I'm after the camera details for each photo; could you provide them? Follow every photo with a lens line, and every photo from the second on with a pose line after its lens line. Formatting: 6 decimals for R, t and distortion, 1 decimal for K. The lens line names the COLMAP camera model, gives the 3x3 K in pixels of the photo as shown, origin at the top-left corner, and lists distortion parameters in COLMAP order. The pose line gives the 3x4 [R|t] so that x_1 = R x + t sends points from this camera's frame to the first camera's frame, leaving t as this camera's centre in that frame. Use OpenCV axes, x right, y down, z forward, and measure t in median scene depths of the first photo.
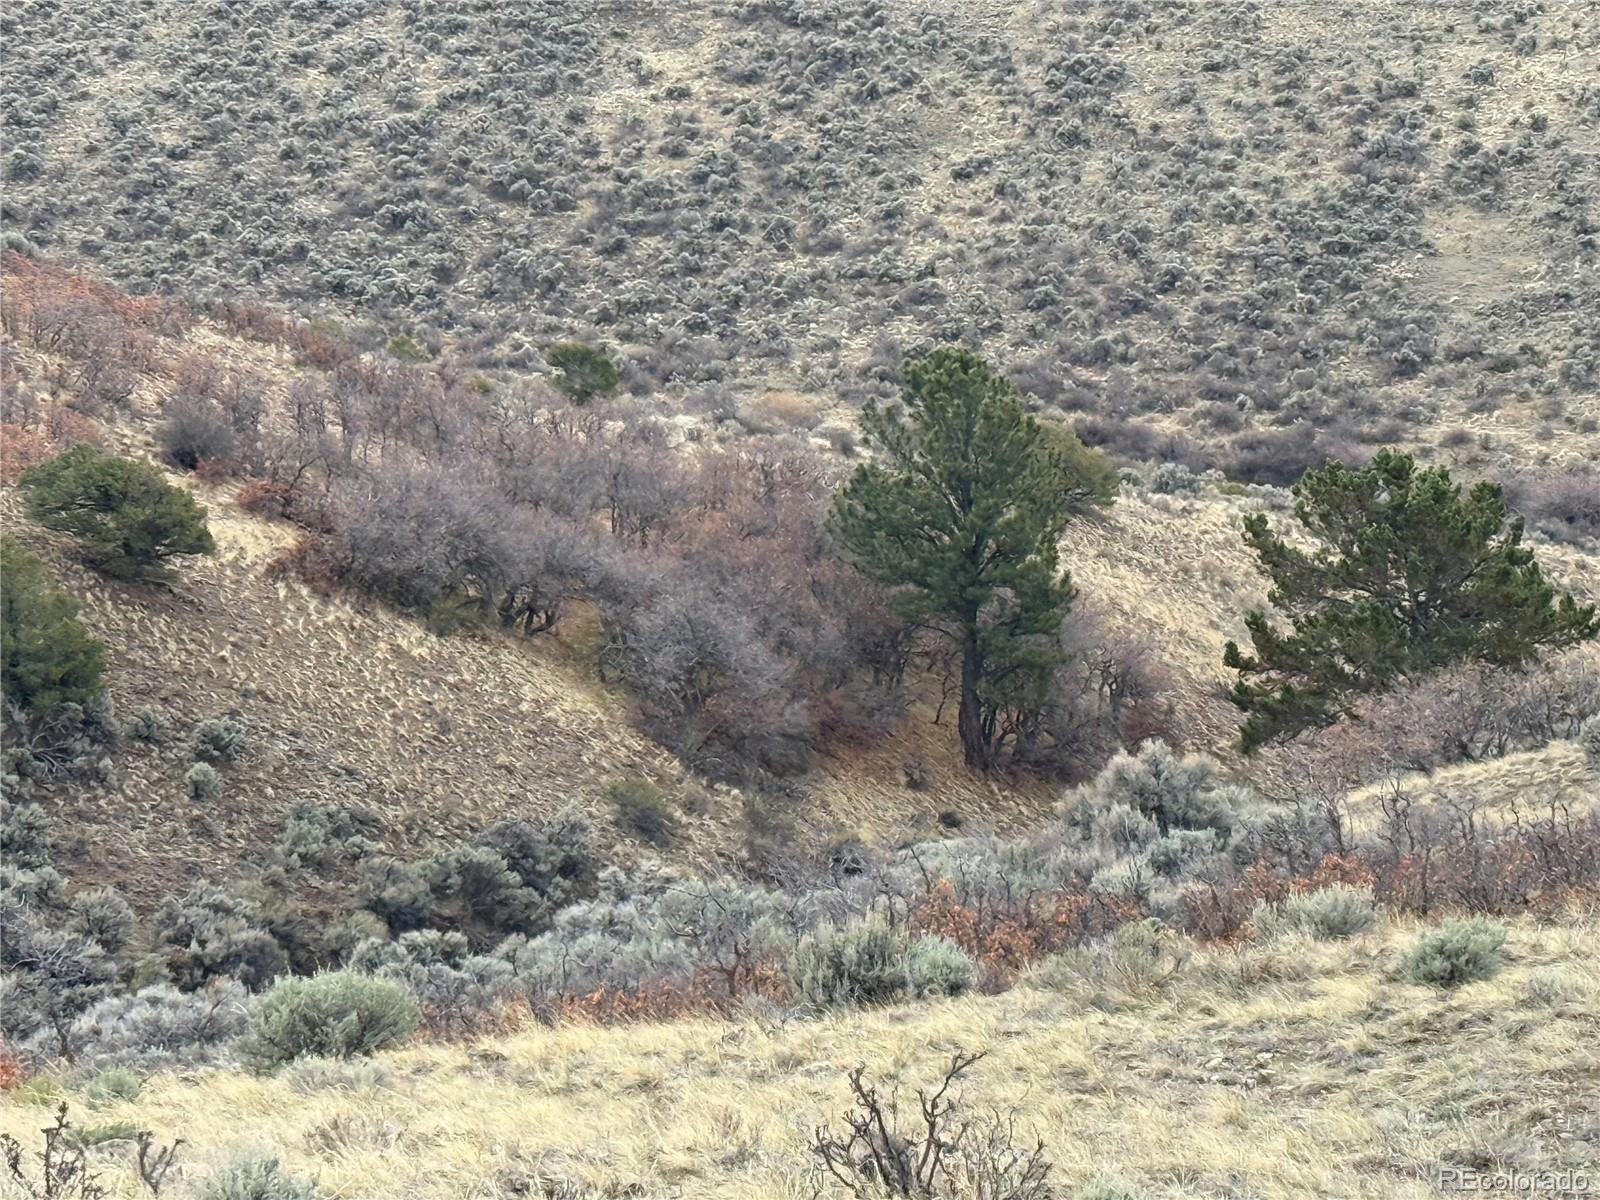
lens RADIAL K [[5218.7, 0, 864.5], [0, 5218.7, 593.6], [0, 0, 1]] dist [0.132959, 0.000000]
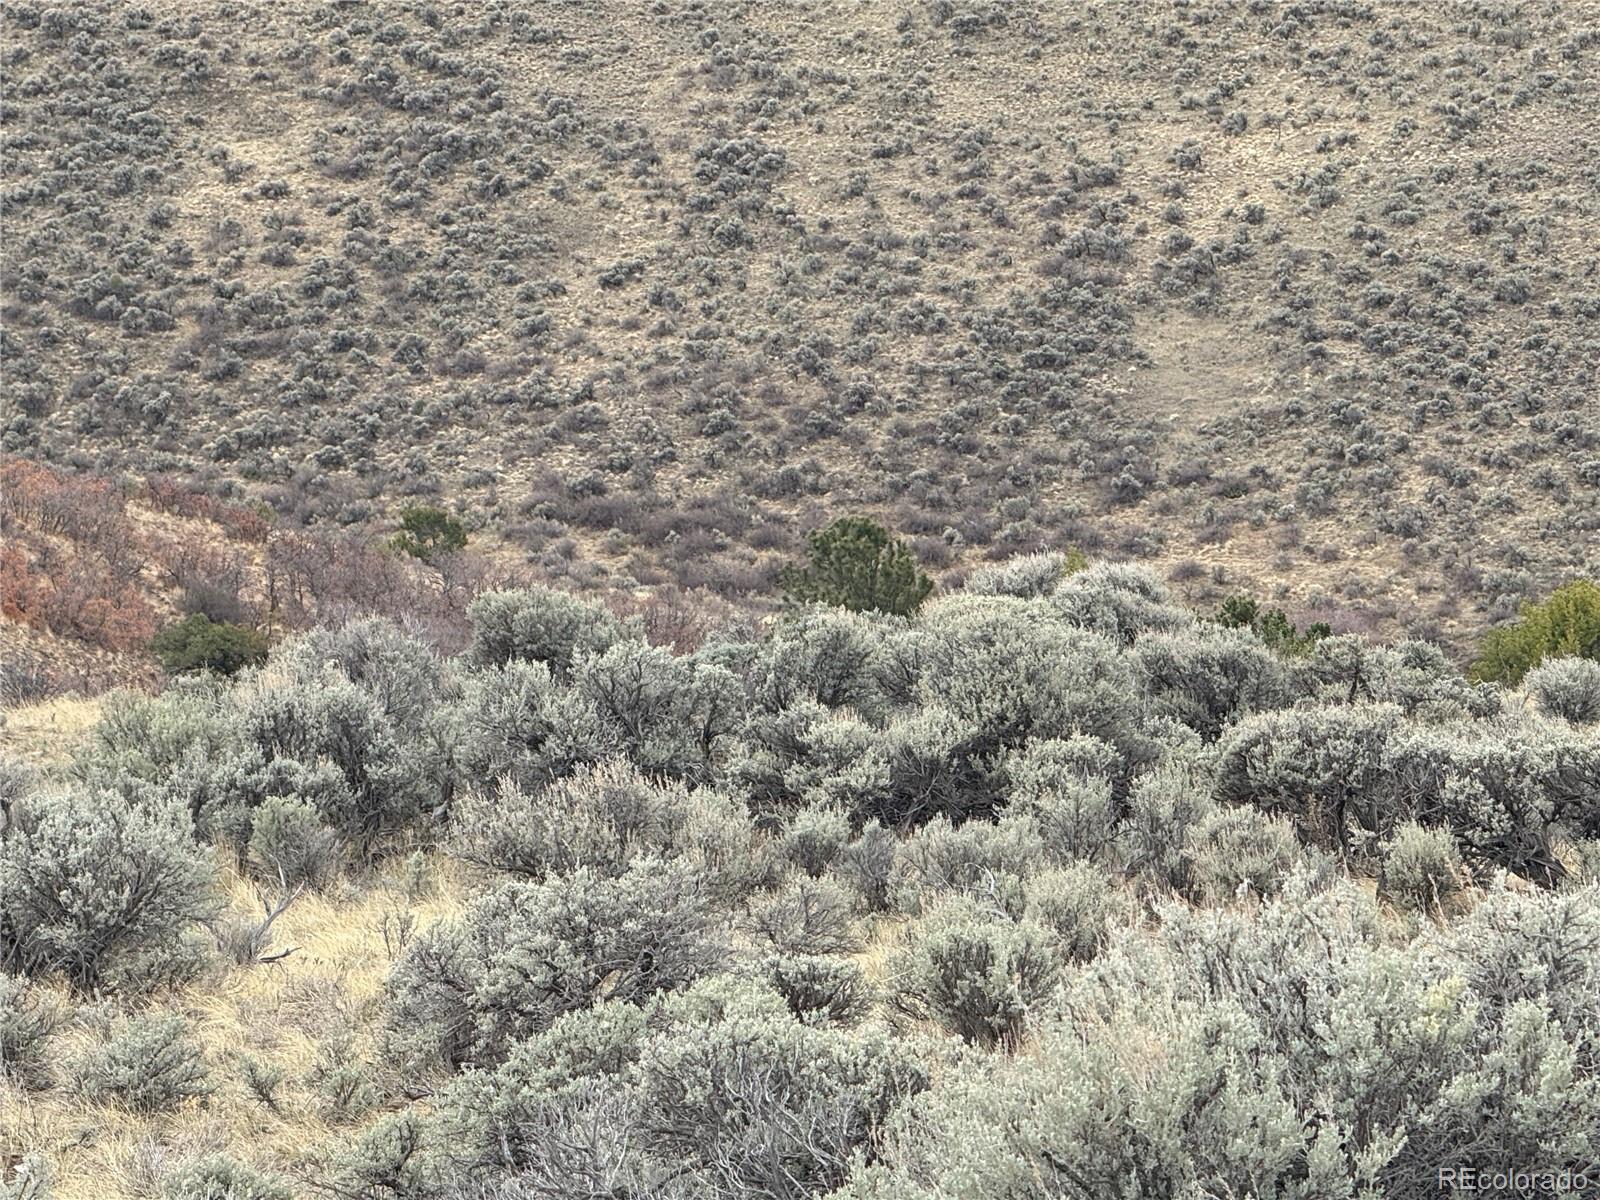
lens RADIAL K [[7200.4, 0, 798.0], [0, 7200.4, 595.0], [0, 0, 1]] dist [0.105494, 0.000000]
pose [[0.996894, -0.019795, 0.076225, -0.044220], [0.021727, 0.999461, -0.024594, 0.003414], [-0.075697, 0.026173, 0.996787, -0.218487]]
